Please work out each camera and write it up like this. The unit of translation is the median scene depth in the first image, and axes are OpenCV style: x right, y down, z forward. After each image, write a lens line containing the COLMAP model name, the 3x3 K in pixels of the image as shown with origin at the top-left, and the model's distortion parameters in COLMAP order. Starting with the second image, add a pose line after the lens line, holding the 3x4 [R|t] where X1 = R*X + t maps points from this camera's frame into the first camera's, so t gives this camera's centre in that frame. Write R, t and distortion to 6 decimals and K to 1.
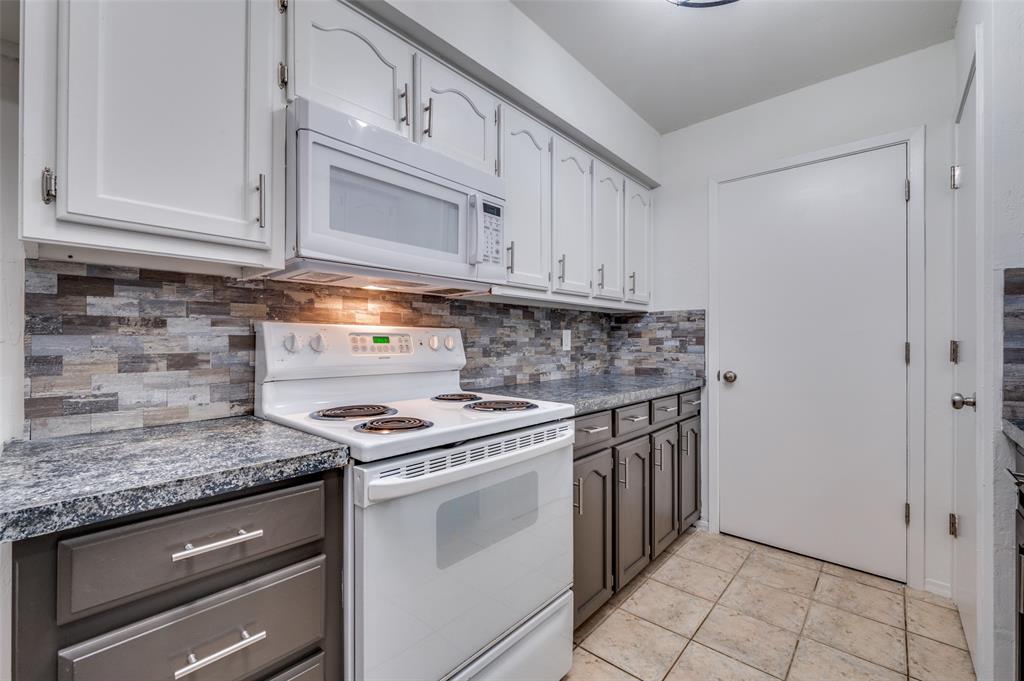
lens RADIAL K [[425.6, 0, 514.2], [0, 425.6, 339.7], [0, 0, 1]] dist [-0.003661, -0.000105]
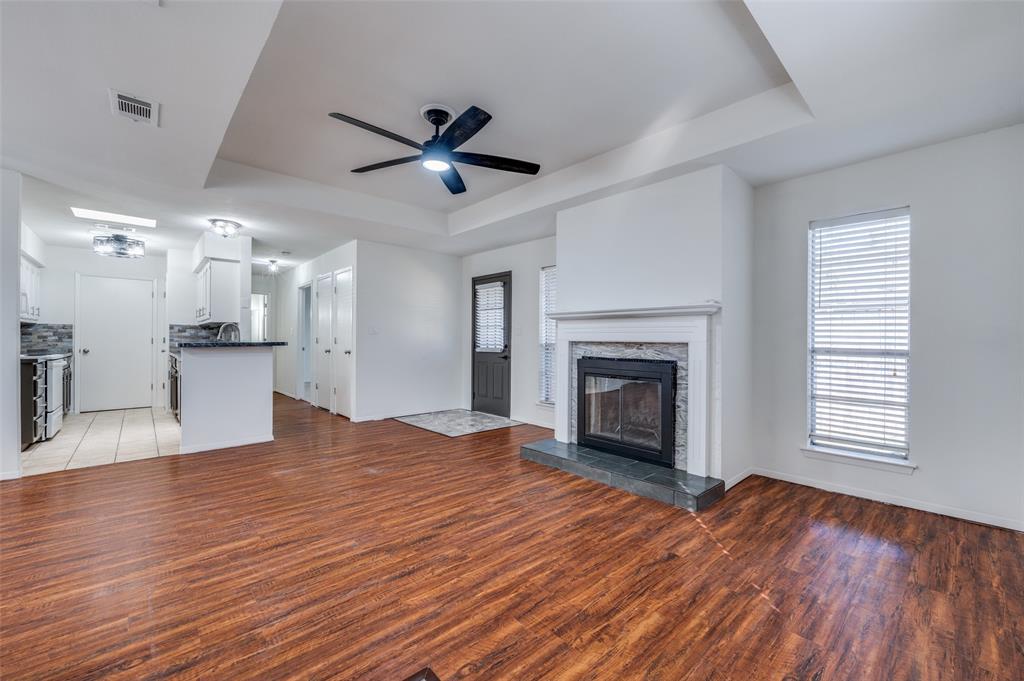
lens RADIAL K [[410.2, 0, 514.7], [0, 410.2, 339.3], [0, 0, 1]] dist [-0.005145, -0.000407]
pose [[0.101965, 0.002776, 0.994784, -2.268735], [-0.007125, 0.999972, -0.002060, 0.002898], [-0.994762, -0.006878, 0.101982, -2.481453]]
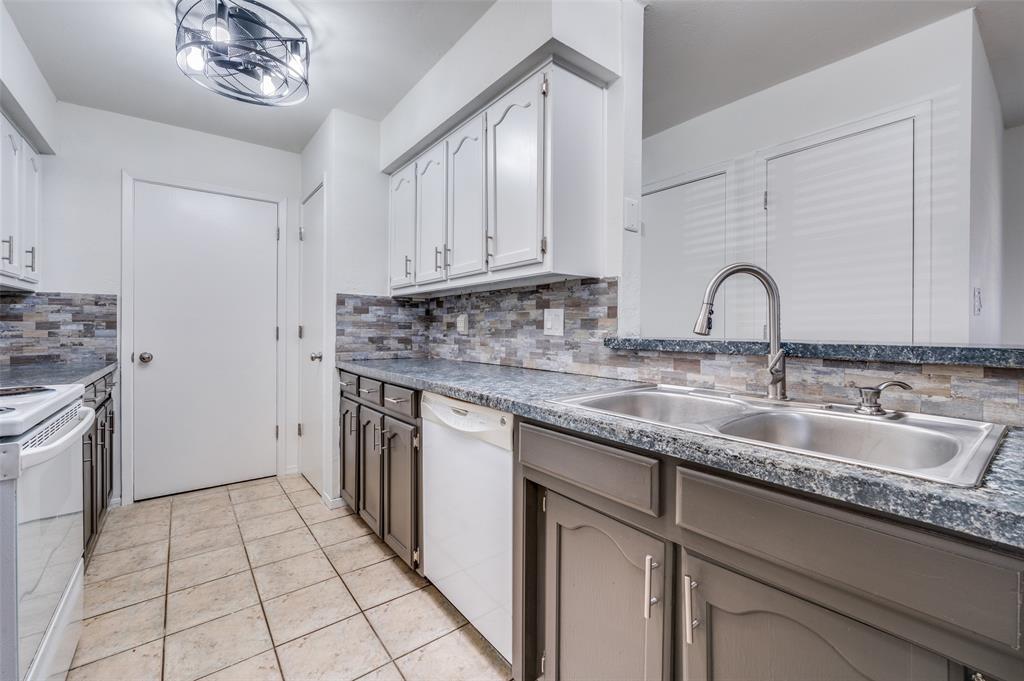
lens RADIAL K [[430.5, 0, 511.8], [0, 430.5, 327.8], [0, 0, 1]] dist [-0.002944, -0.000301]
pose [[0.184740, 0.000906, 0.982787, -0.556119], [-0.005782, 0.999983, 0.000165, 0.004560], [-0.982770, -0.005713, 0.184743, -0.197988]]
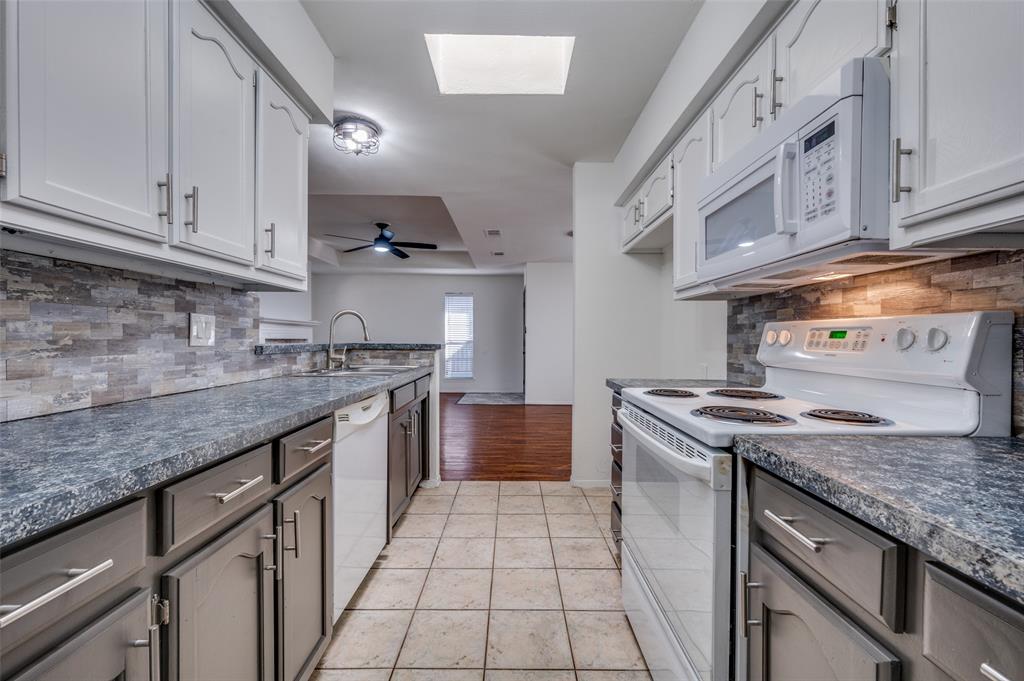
lens RADIAL K [[411.3, 0, 513.3], [0, 411.3, 343.0], [0, 0, 1]] dist [-0.001687, -0.000089]
pose [[-0.745711, 0.005466, -0.666248, 0.618556], [-0.000814, 0.999958, 0.009115, 0.008514], [0.666269, 0.007340, -0.745675, 0.981904]]
